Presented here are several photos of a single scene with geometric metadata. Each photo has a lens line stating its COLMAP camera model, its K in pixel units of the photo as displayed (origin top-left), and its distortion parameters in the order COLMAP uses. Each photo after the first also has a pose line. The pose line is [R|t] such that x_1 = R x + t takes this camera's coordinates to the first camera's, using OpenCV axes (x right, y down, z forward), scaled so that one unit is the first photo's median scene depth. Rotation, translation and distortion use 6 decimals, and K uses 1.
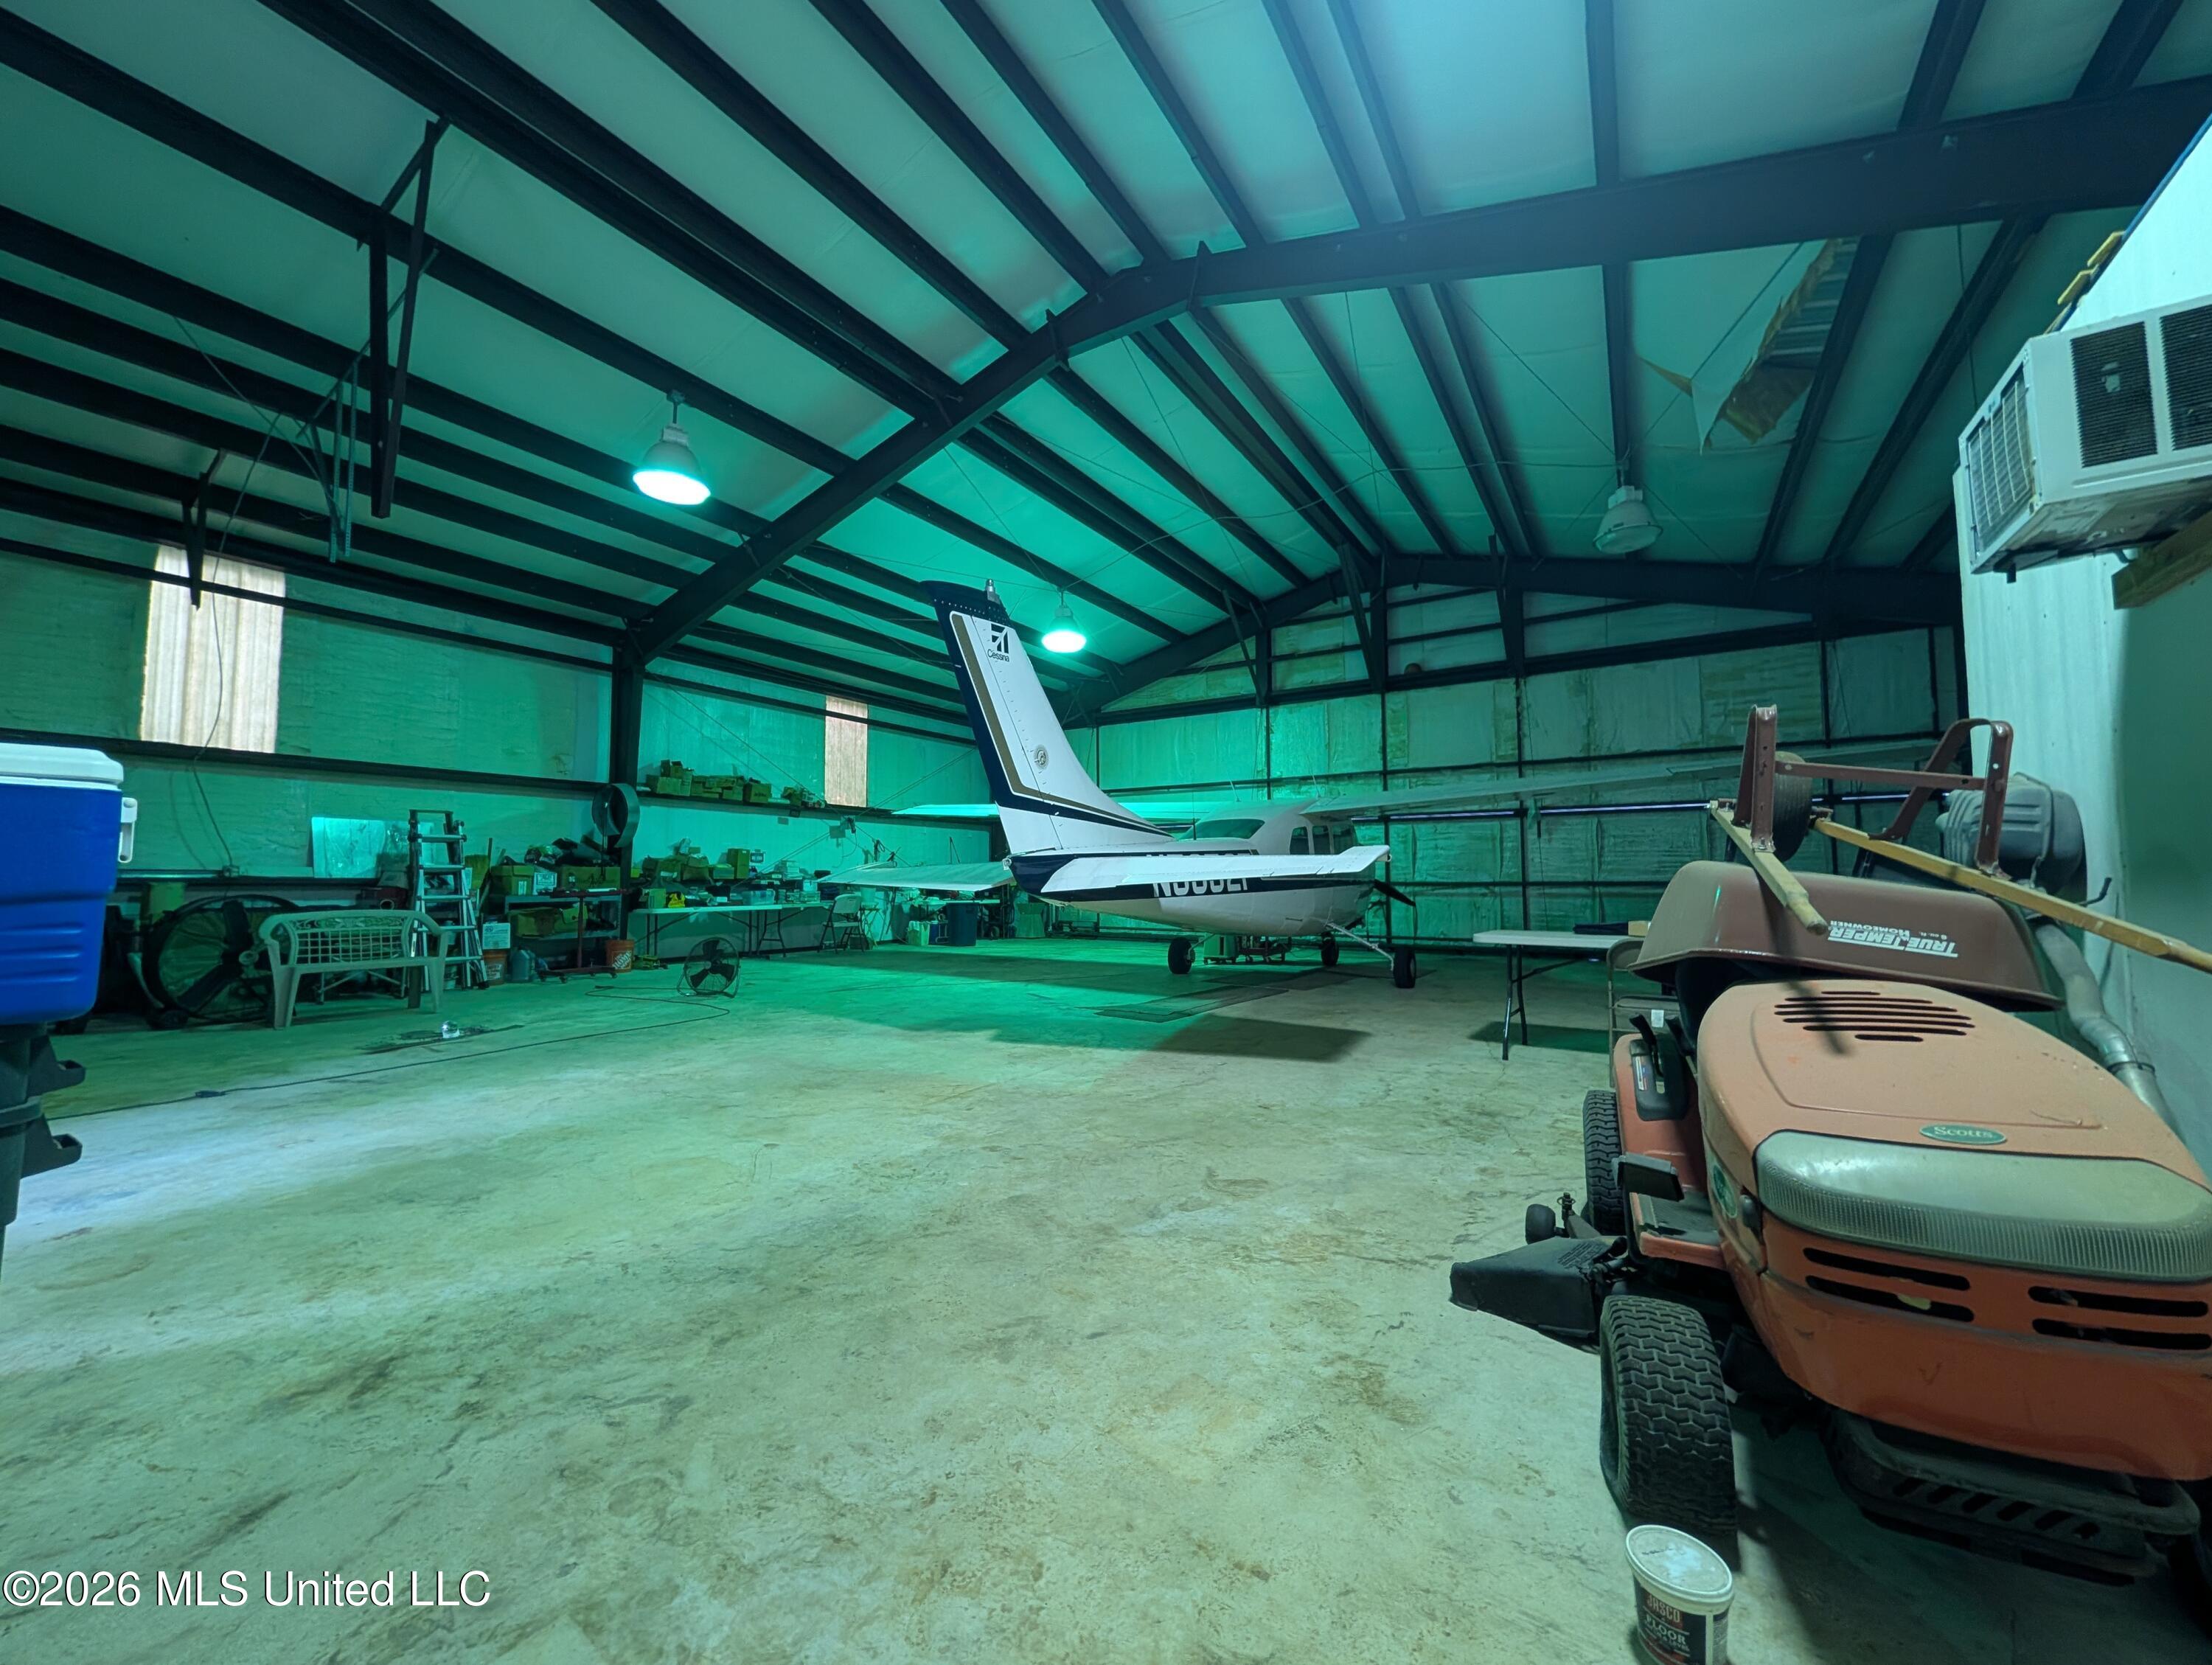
lens RADIAL K [[848.5, 0, 1102.1], [0, 848.5, 831.3], [0, 0, 1]] dist [0.000846, 0.000415]
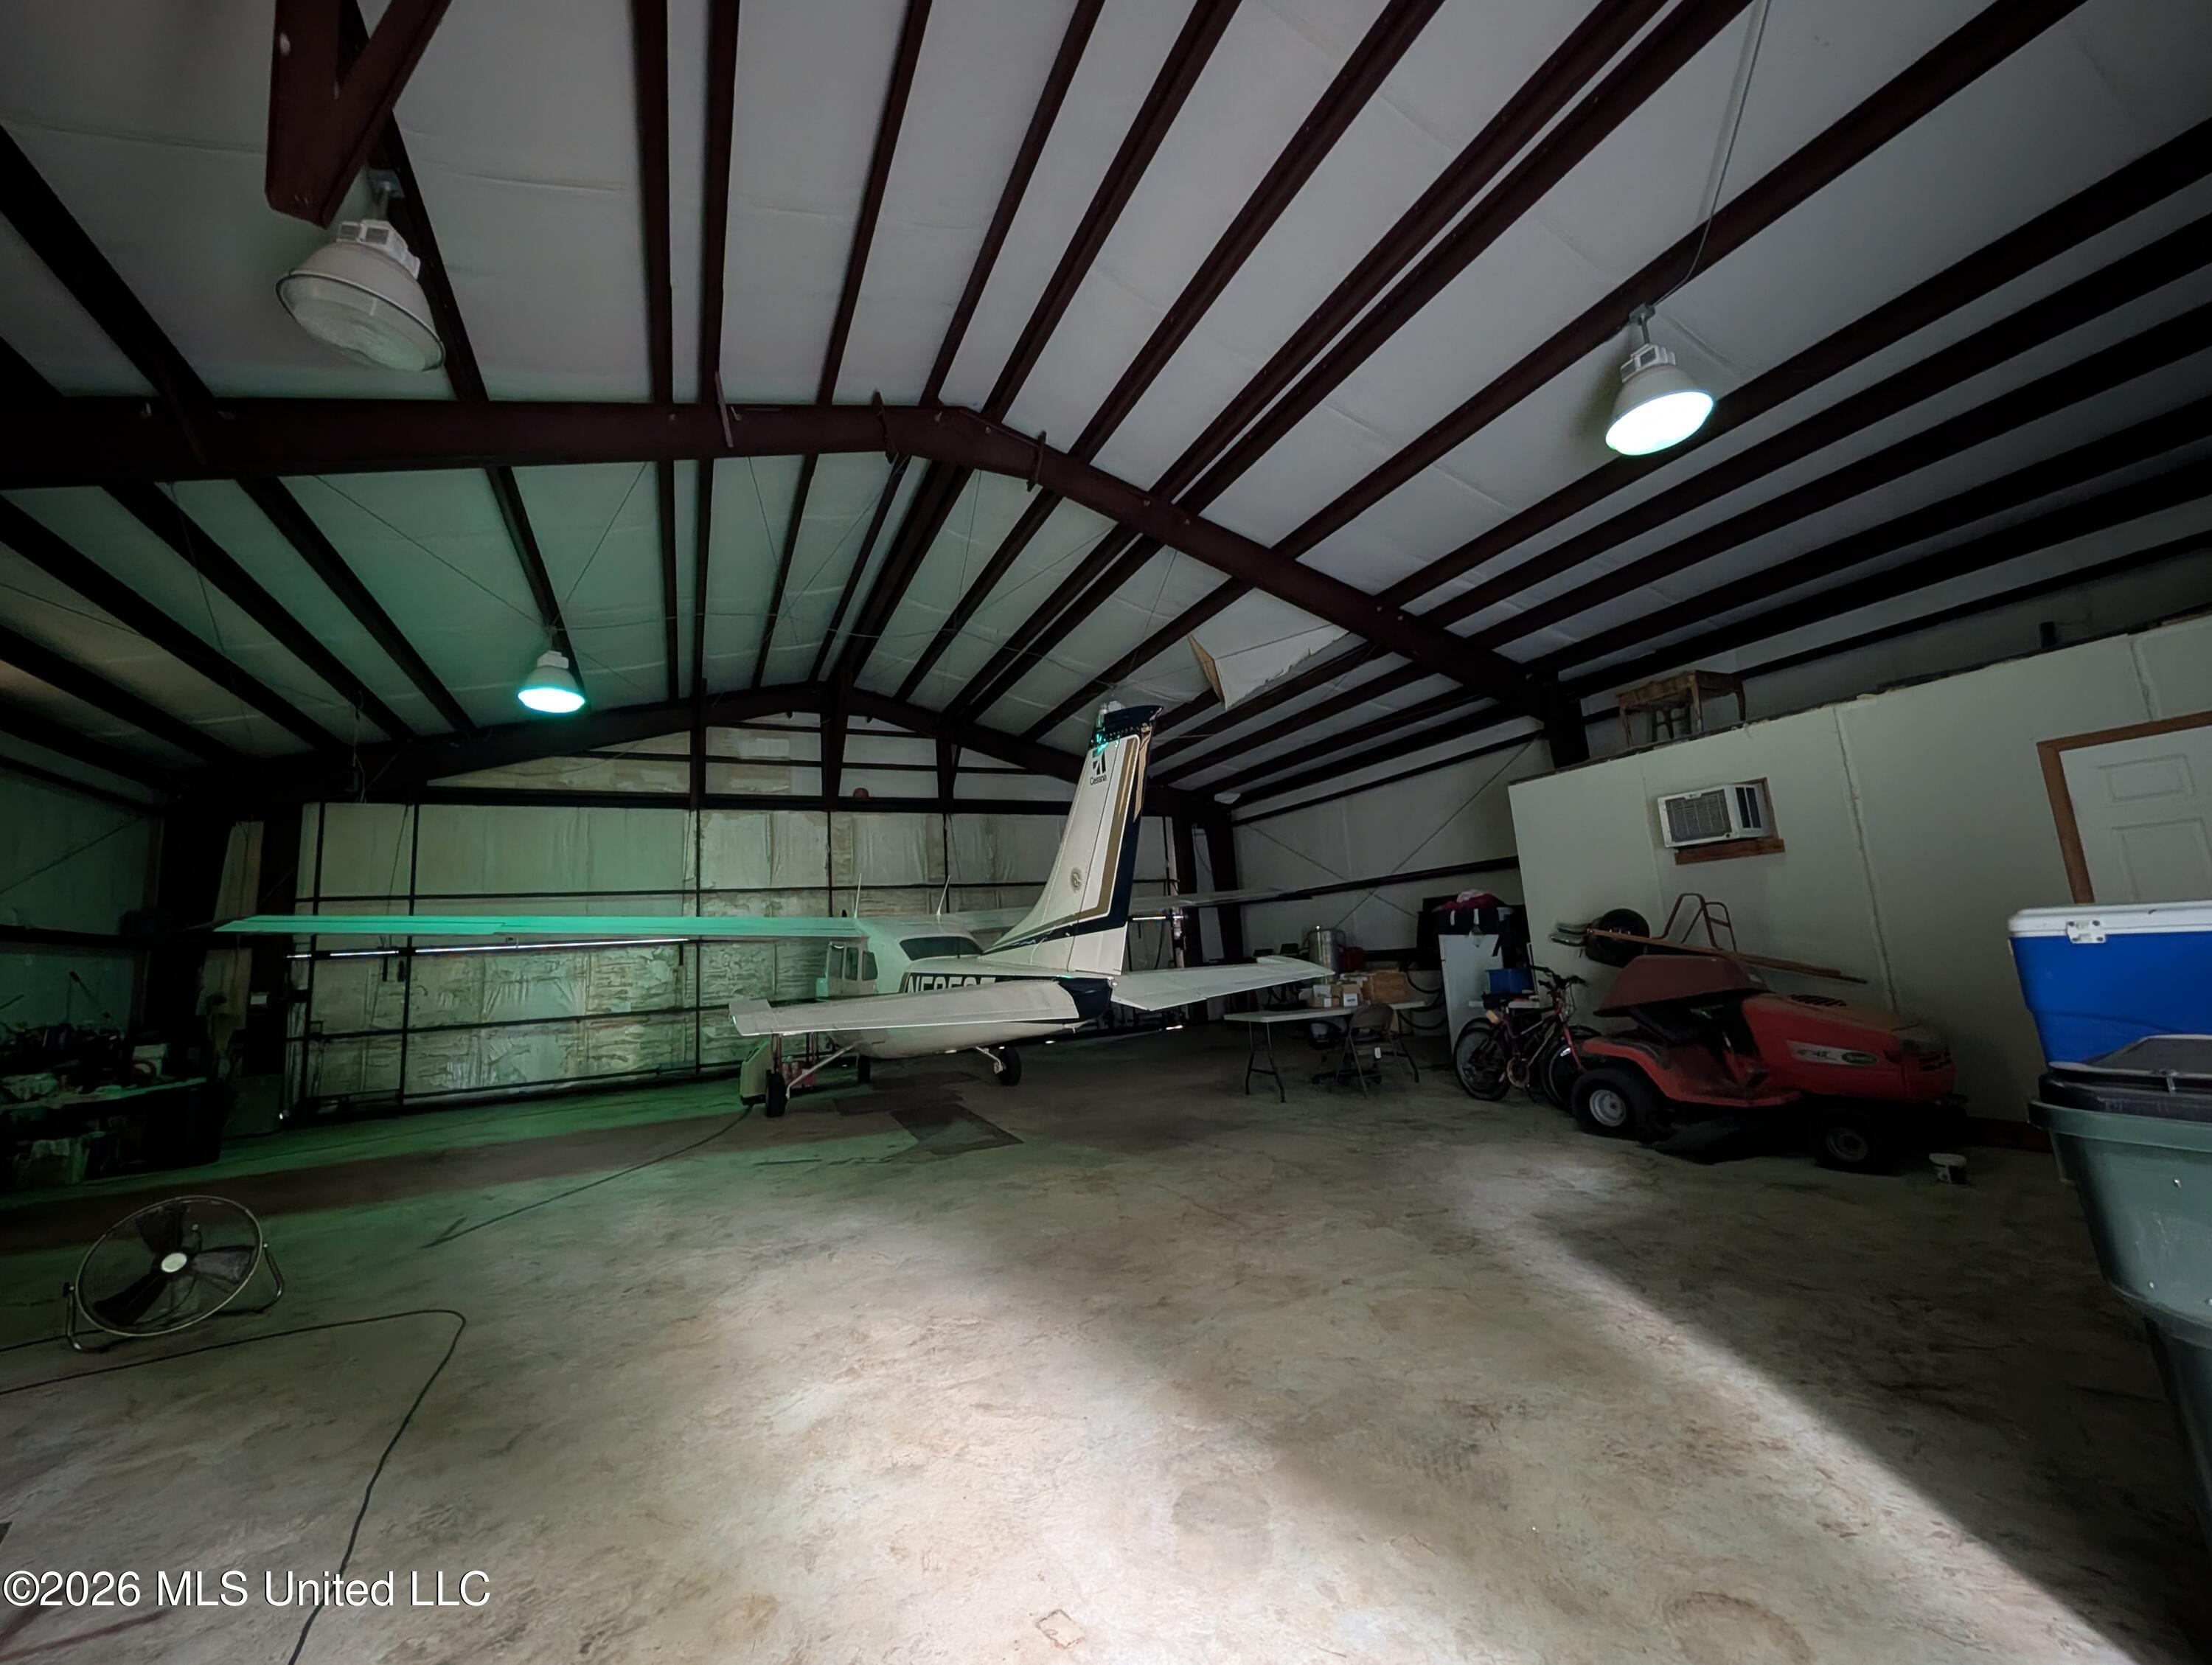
lens RADIAL K [[848.5, 0, 1101.2], [0, 848.5, 831.3], [0, 0, 1]] dist [0.000846, 0.000415]
pose [[0.519300, 0.096680, 0.849105, -0.530311], [0.015154, 0.992382, -0.122261, -0.010323], [-0.854457, 0.076357, 0.513879, 0.263710]]
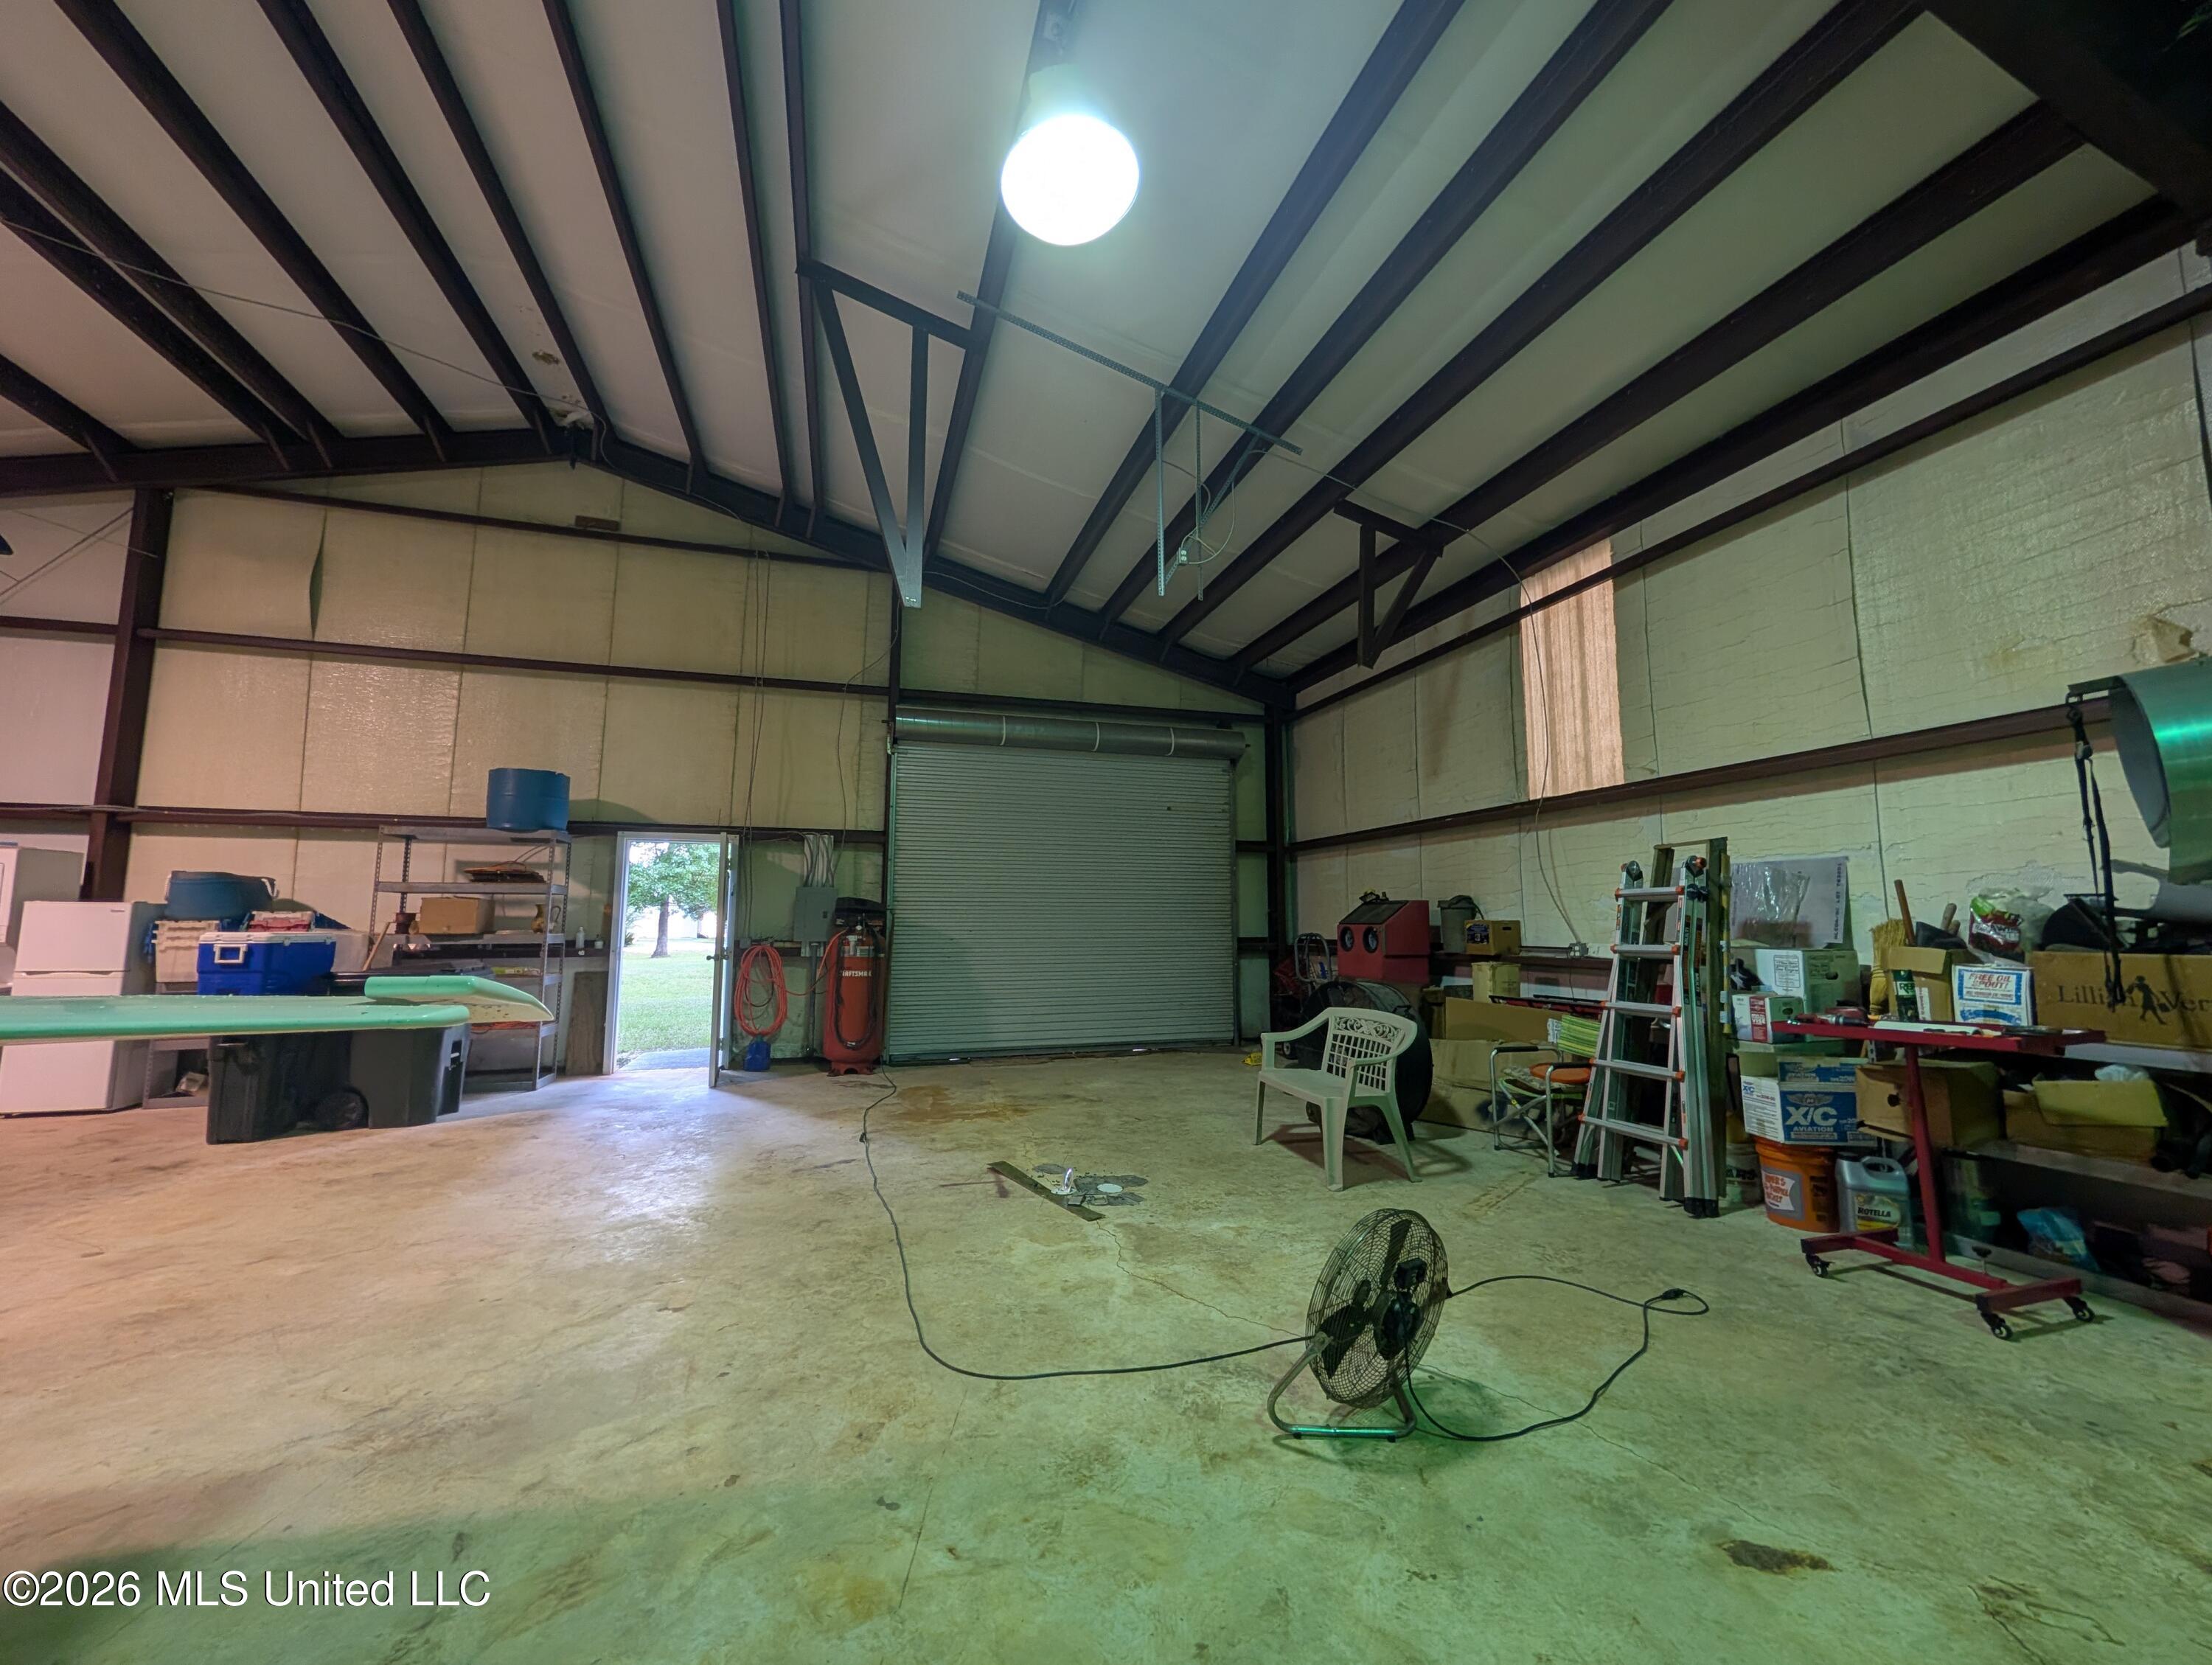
lens RADIAL K [[848.5, 0, 1101.4], [0, 848.5, 824.3], [0, 0, 1]] dist [0.000846, 0.000415]
pose [[-0.649745, -0.088802, -0.754947, -0.135193], [0.045097, 0.986900, -0.154899, 0.028970], [0.758813, -0.134691, -0.637229, 0.981042]]
